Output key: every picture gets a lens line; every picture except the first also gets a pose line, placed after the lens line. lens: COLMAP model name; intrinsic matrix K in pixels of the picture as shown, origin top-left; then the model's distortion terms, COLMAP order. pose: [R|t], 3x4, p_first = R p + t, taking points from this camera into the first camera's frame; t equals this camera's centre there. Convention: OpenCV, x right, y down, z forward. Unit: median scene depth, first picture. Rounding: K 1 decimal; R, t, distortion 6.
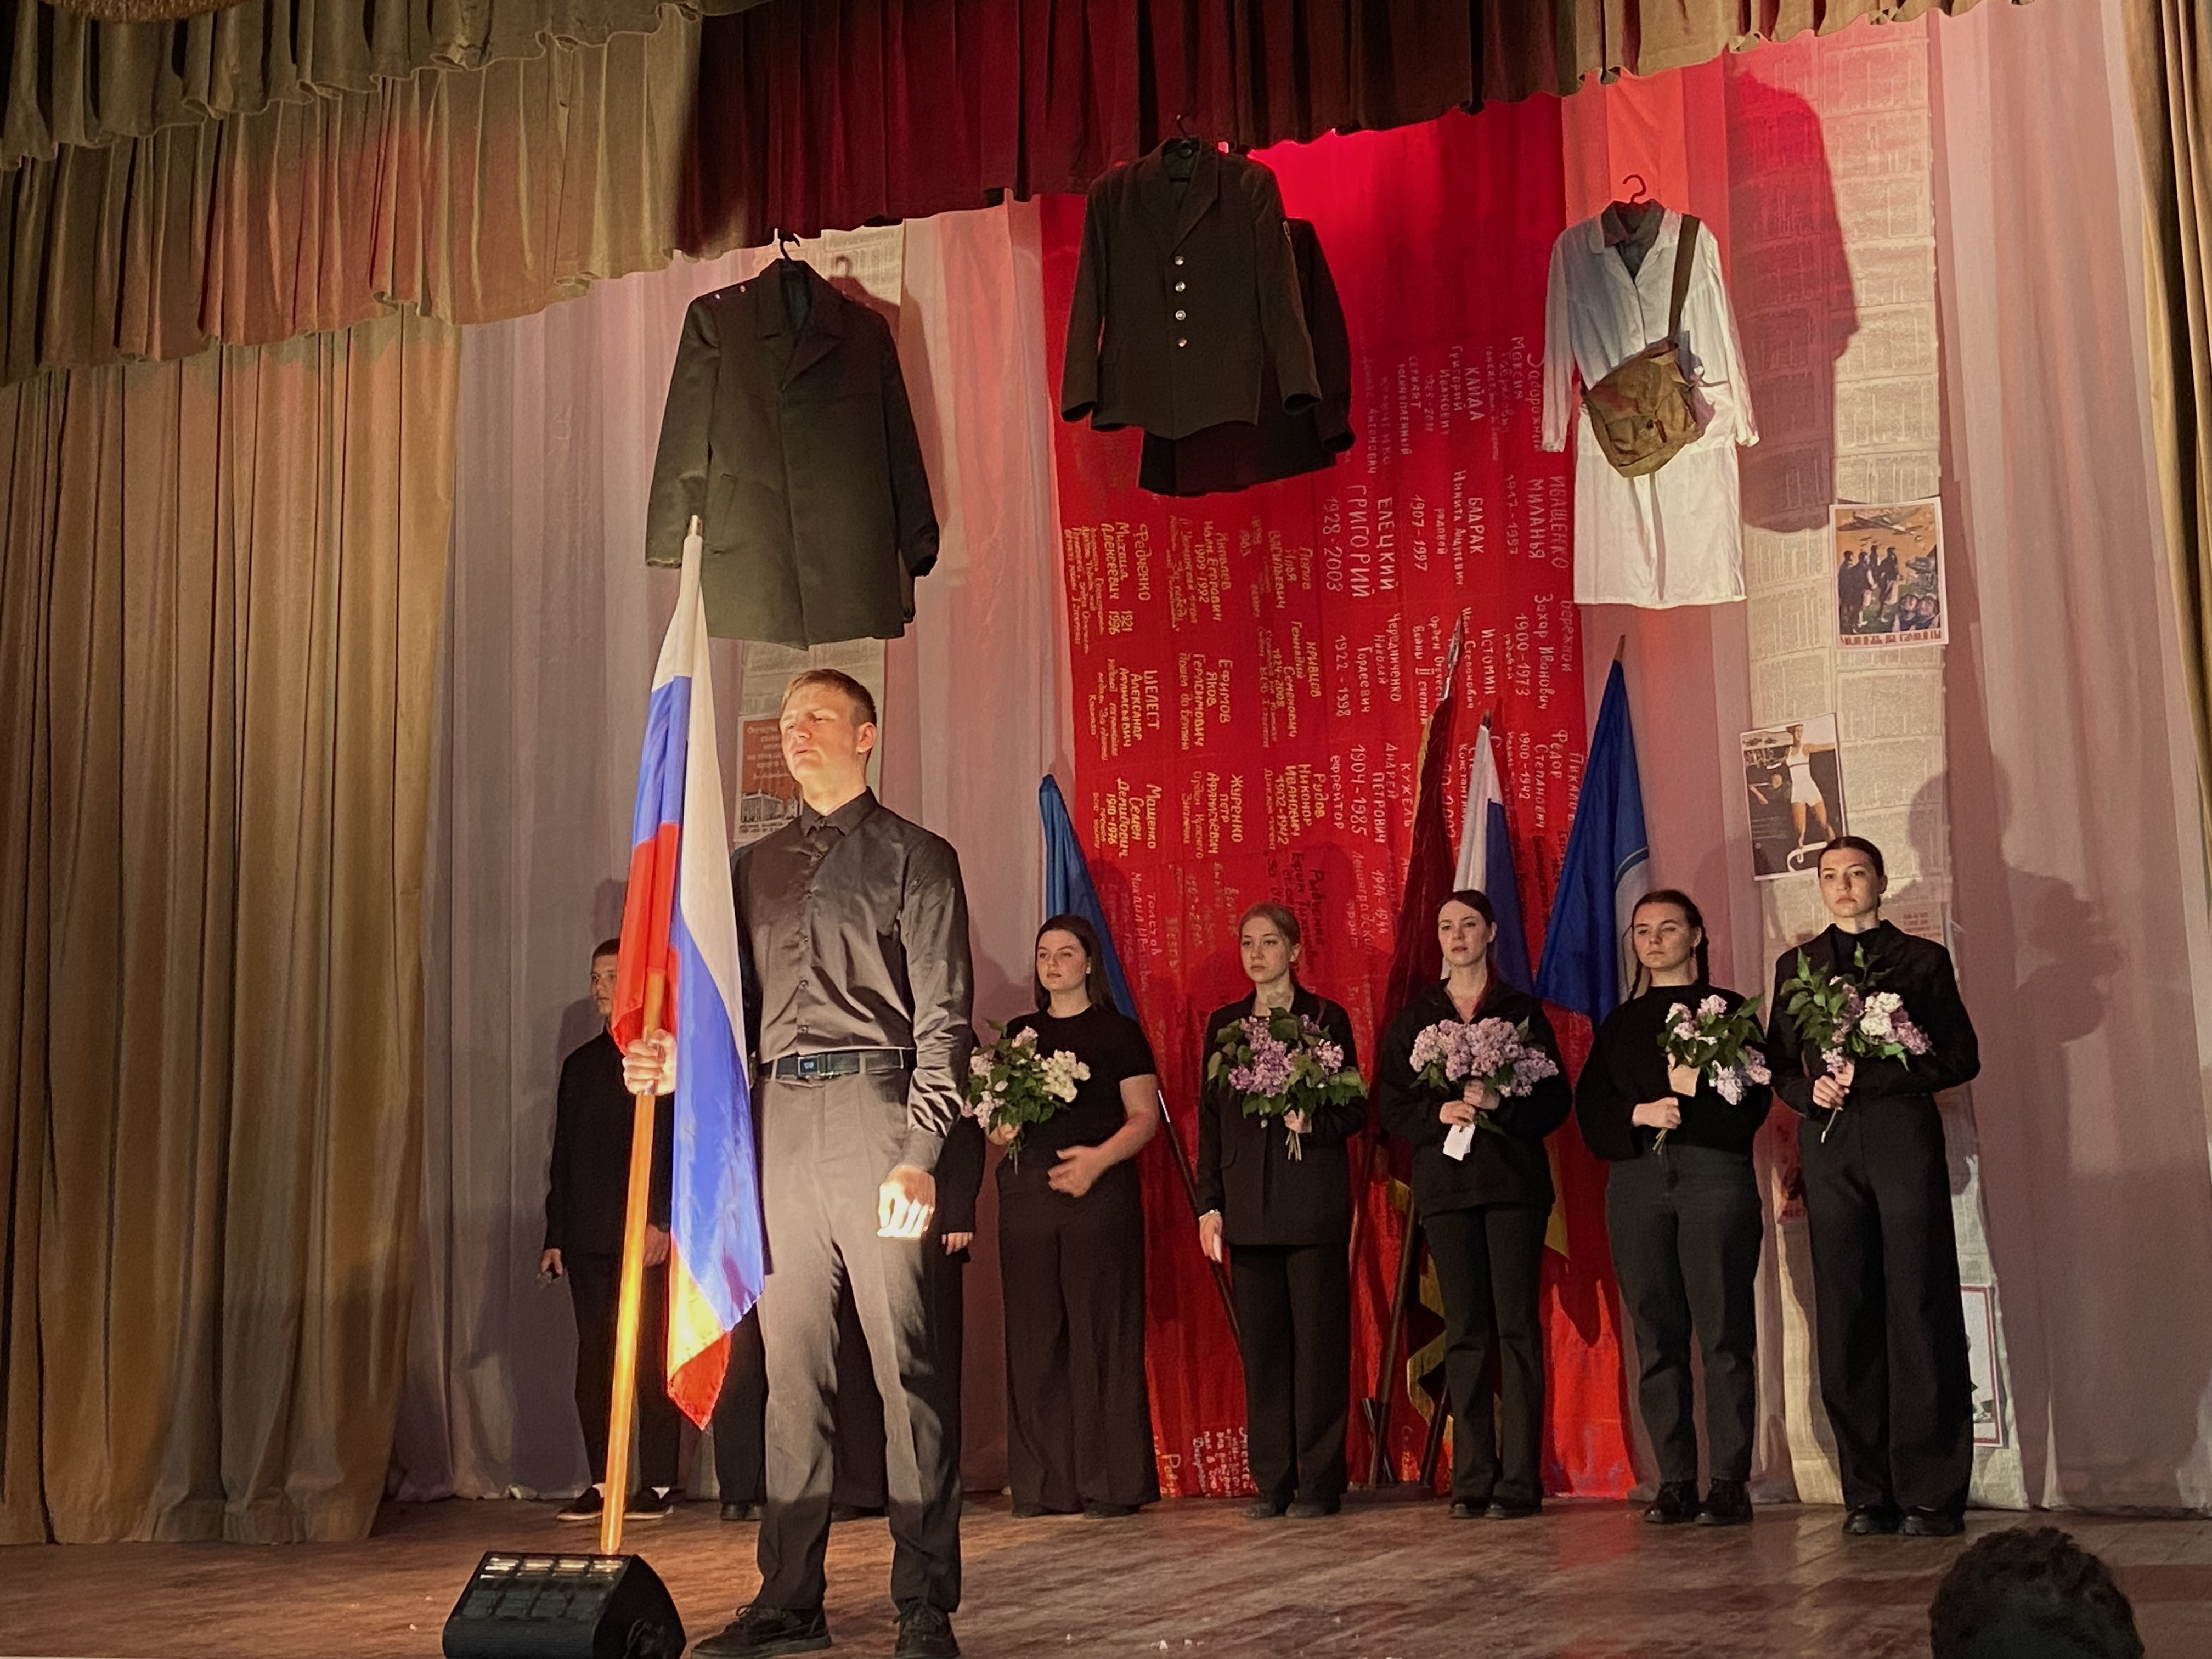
lens RADIAL K [[3027.5, 0, 1106.0], [0, 3027.5, 829.5], [0, 0, 1]] dist [-0.033988, 0.909485]
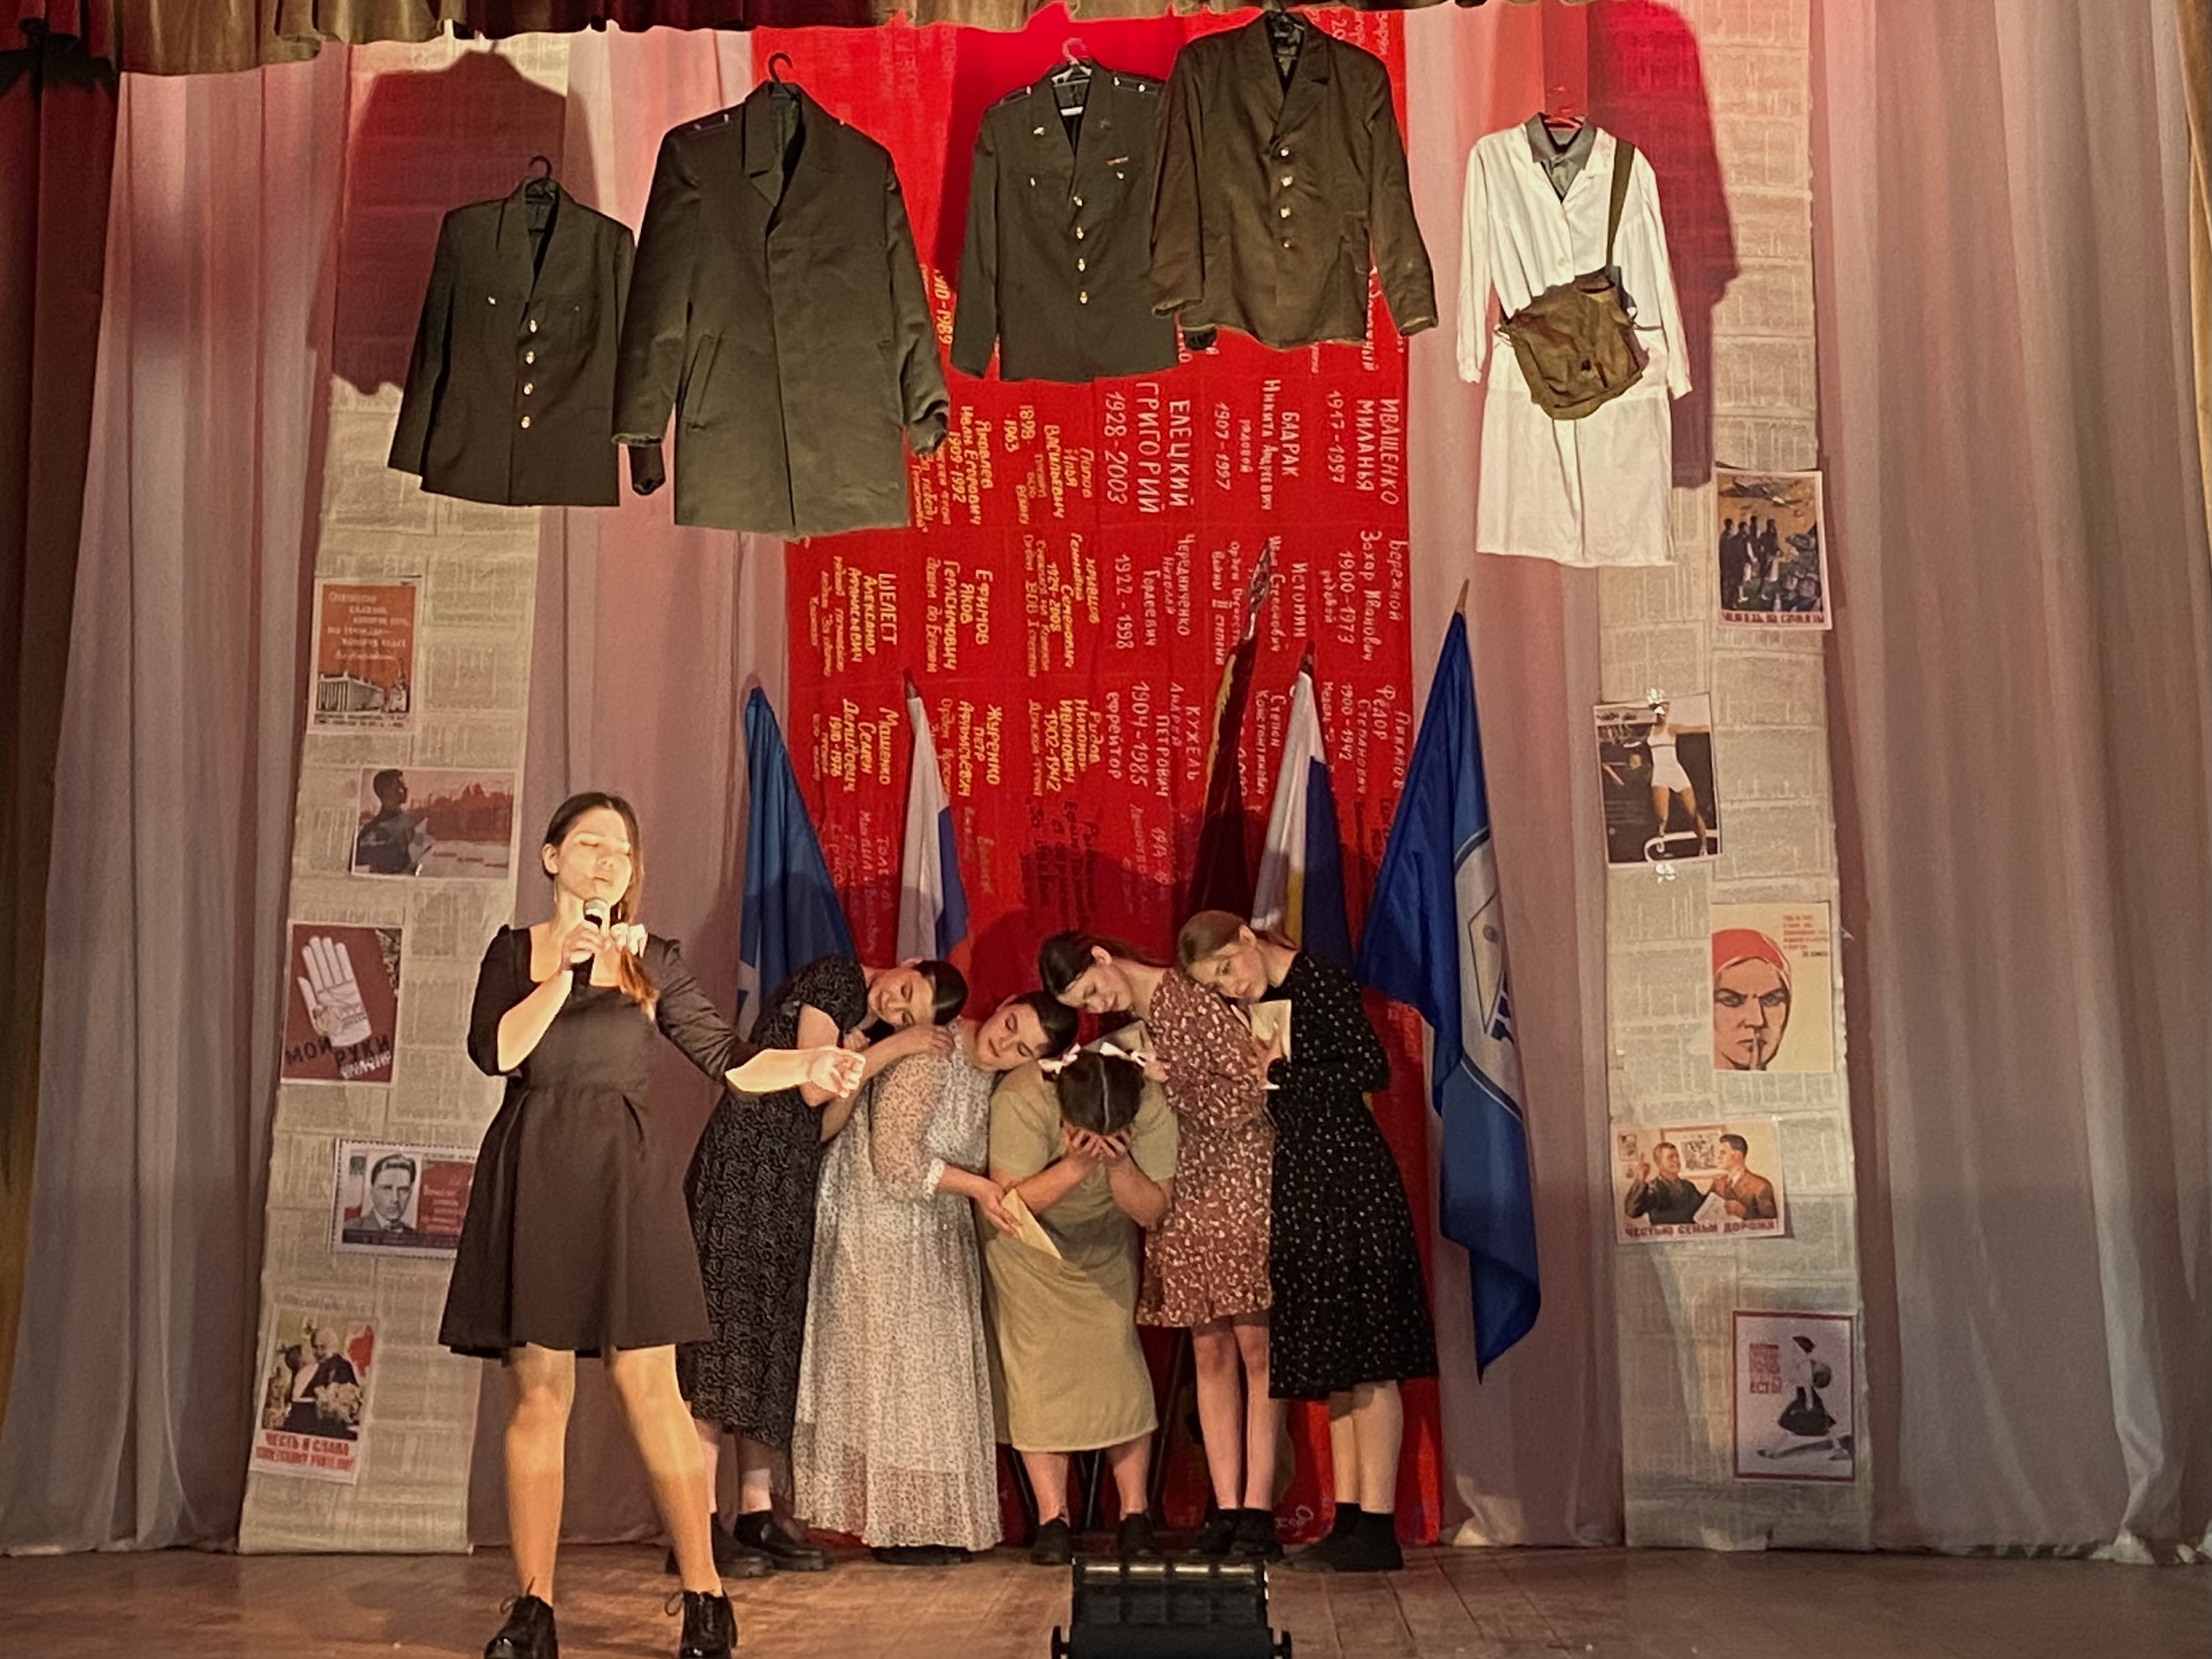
lens RADIAL K [[4113.2, 0, 793.5], [0, 4113.2, 677.0], [0, 0, 1]] dist [-0.002985, 0.286693]
pose [[0.938055, 0.073375, 0.338629, -0.427809], [-0.070315, 0.997297, -0.021313, 0.002838], [-0.339278, -0.003818, 0.940678, -0.080345]]
